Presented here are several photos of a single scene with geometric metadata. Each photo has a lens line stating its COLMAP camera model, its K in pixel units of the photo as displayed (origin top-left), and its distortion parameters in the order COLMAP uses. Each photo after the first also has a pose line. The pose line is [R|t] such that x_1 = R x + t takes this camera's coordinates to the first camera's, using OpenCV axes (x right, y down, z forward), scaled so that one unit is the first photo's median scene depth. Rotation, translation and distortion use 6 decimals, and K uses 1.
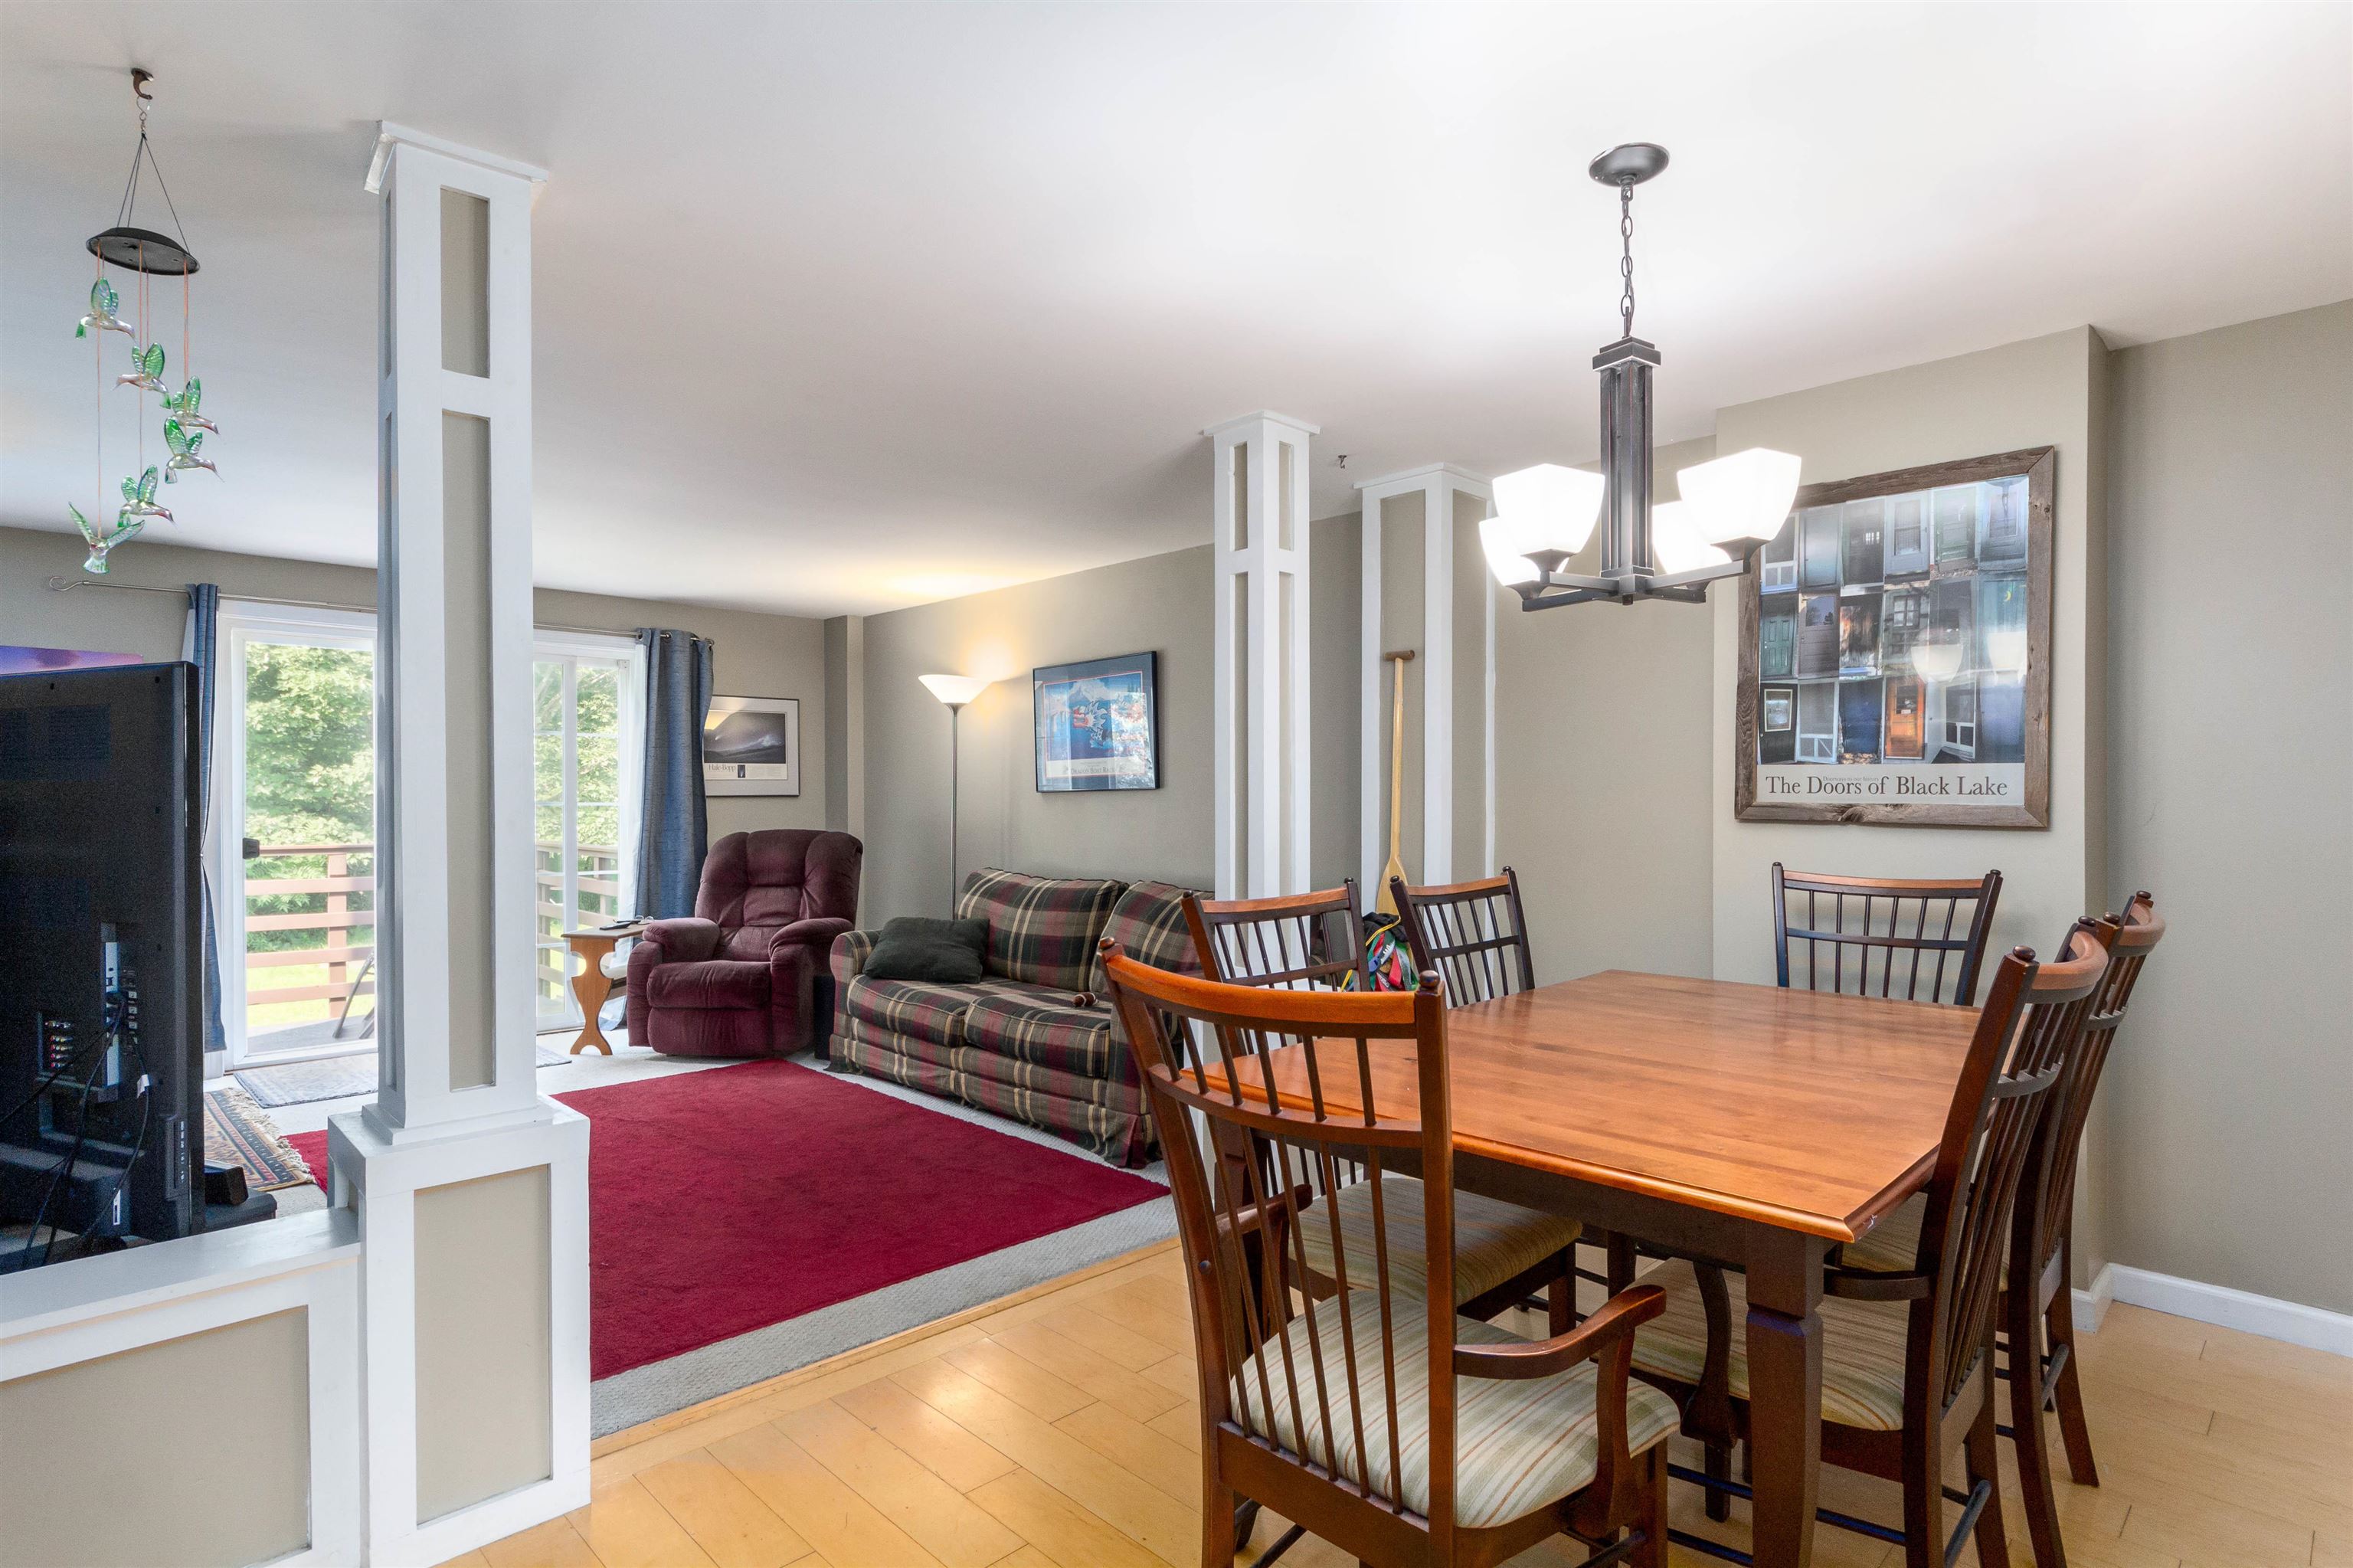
lens RADIAL K [[1207.3, 0, 1181.3], [0, 1207.3, 793.2], [0, 0, 1]] dist [0.000076, -0.000006]
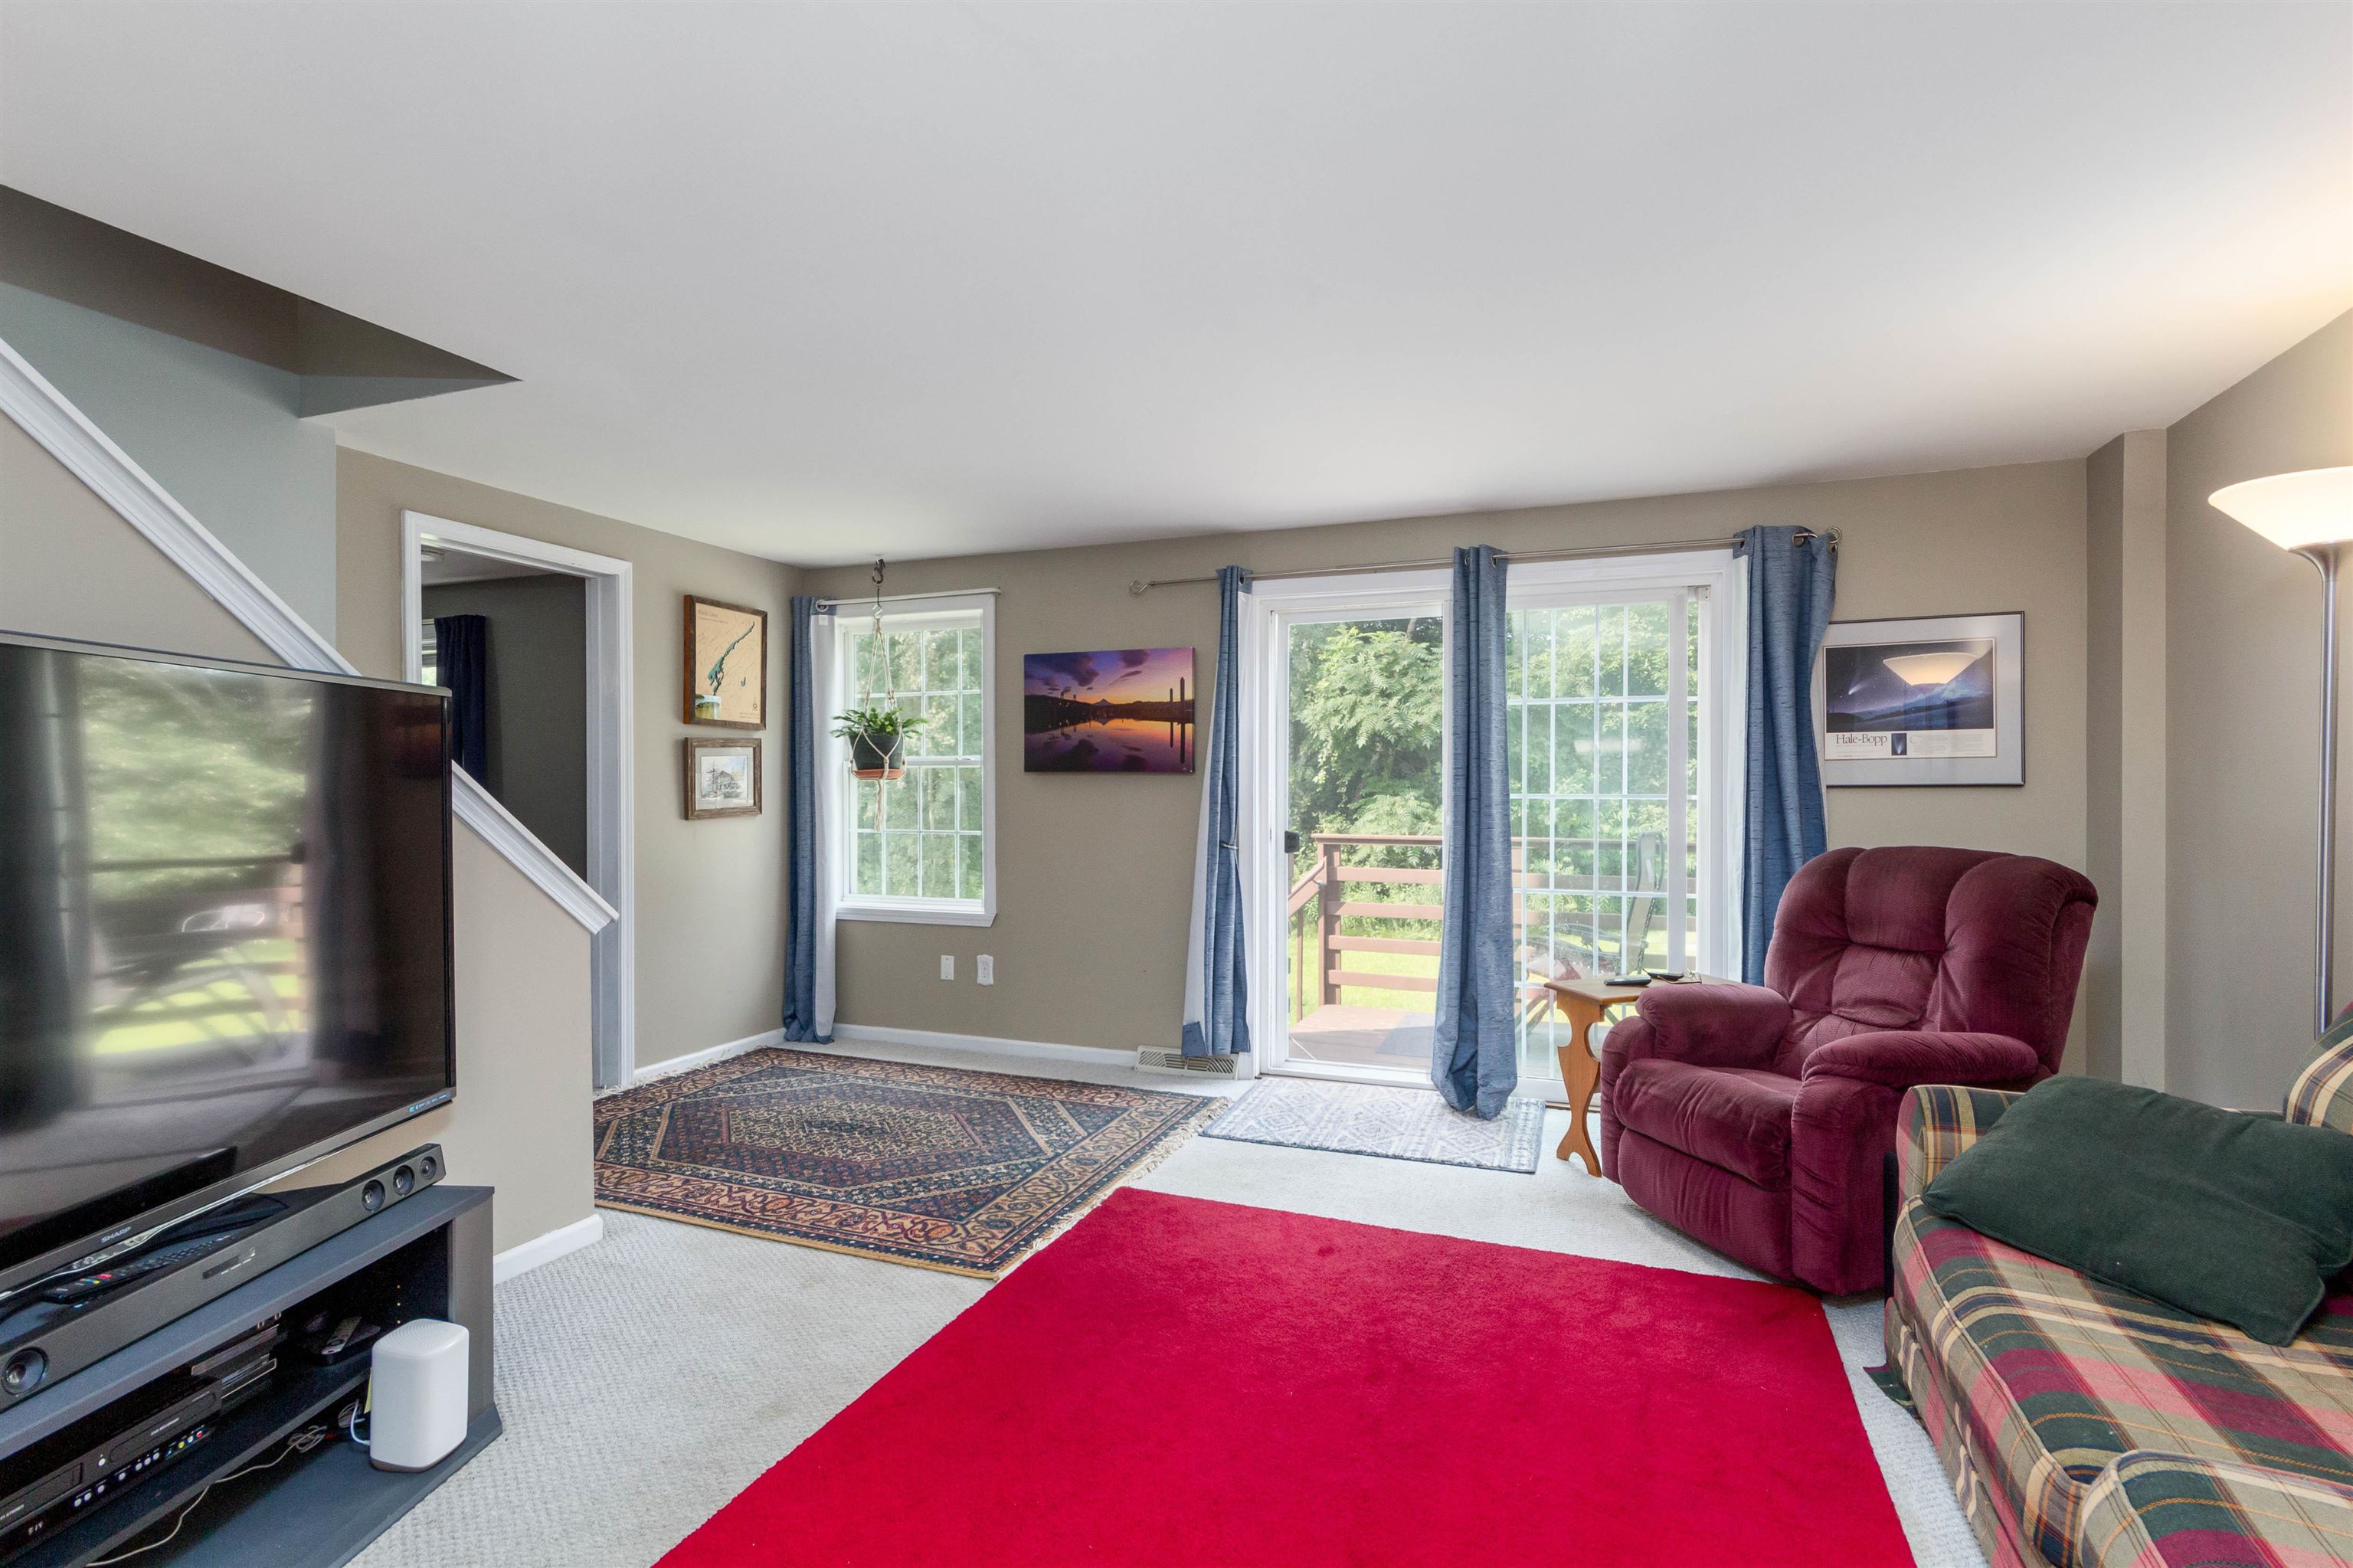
lens RADIAL K [[1106.6, 0, 1178.6], [0, 1106.6, 794.0], [0, 0, 1]] dist [-0.000117, -0.000021]
pose [[0.408623, 0.002155, -0.912701, -0.012840], [0.002901, 0.999989, 0.003660, 0.003698], [0.912698, -0.004143, 0.408613, 0.502982]]
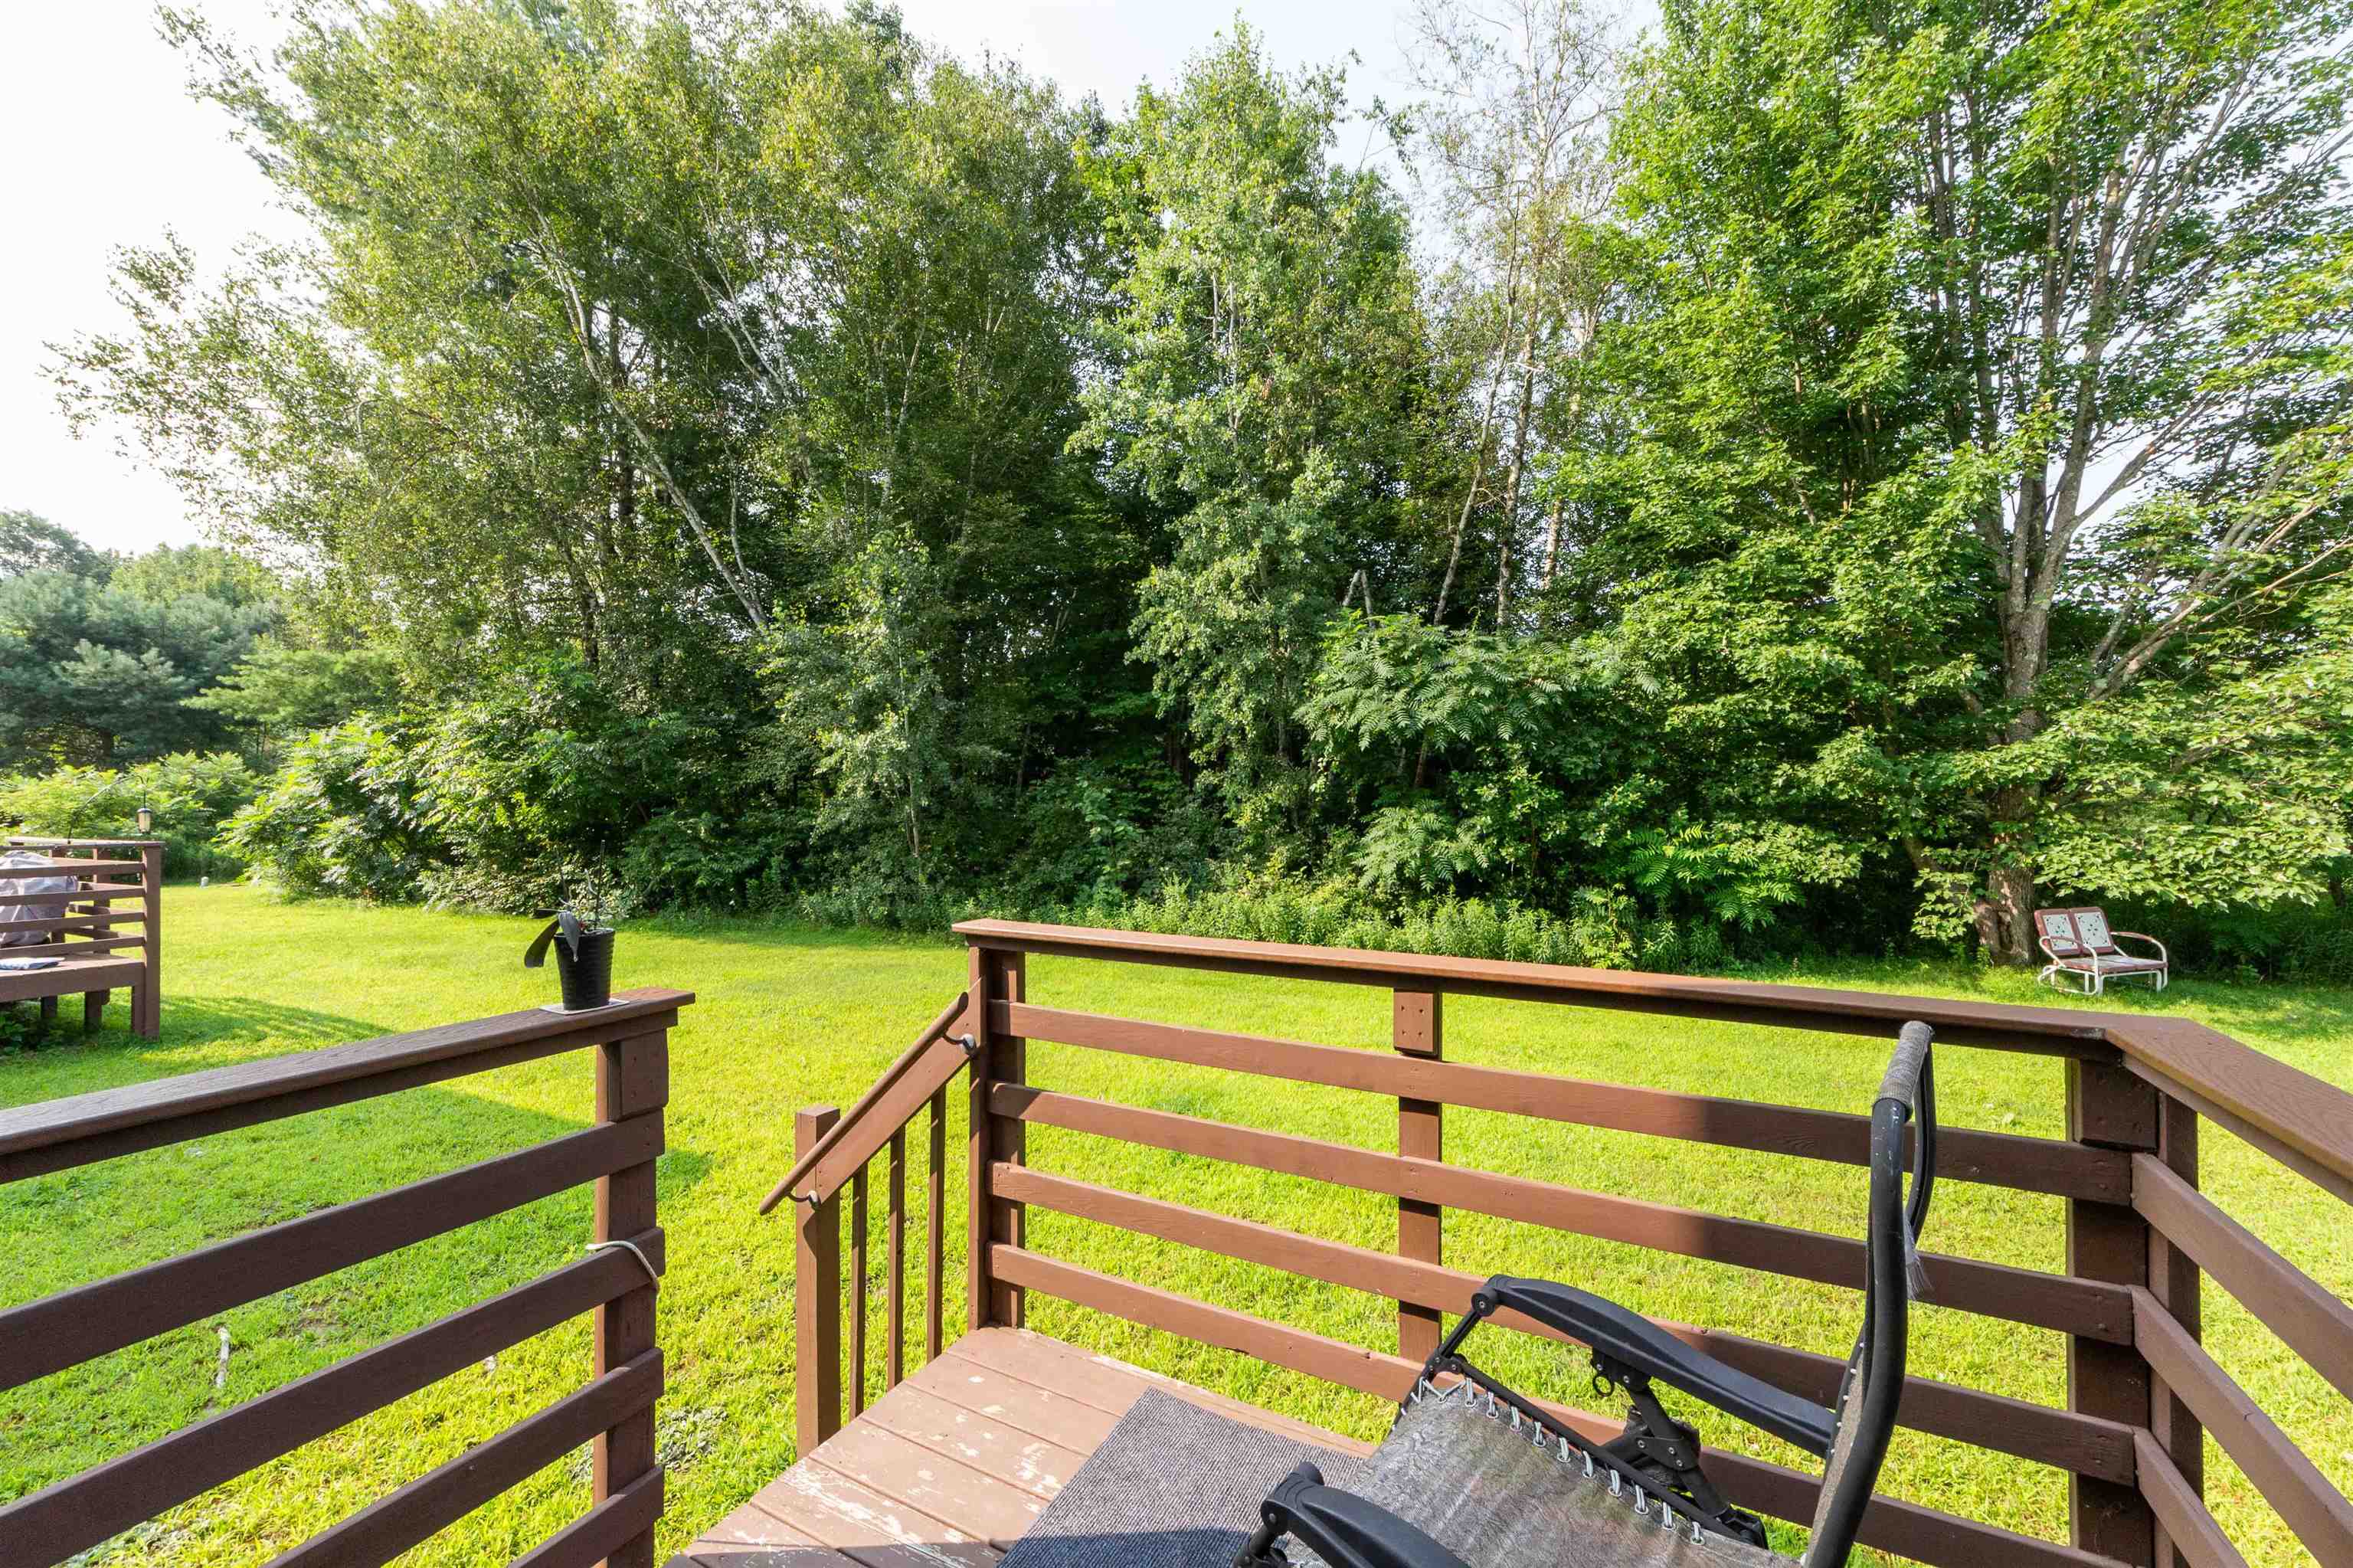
lens RADIAL K [[946.2, 0, 1188.8], [0, 946.2, 788.6], [0, 0, 1]] dist [-0.000522, 0.000011]
pose [[0.317955, -0.004989, -0.948093, -0.154480], [-0.004852, 0.999965, -0.006889, 0.001332], [0.948093, 0.006790, 0.317920, 0.643249]]
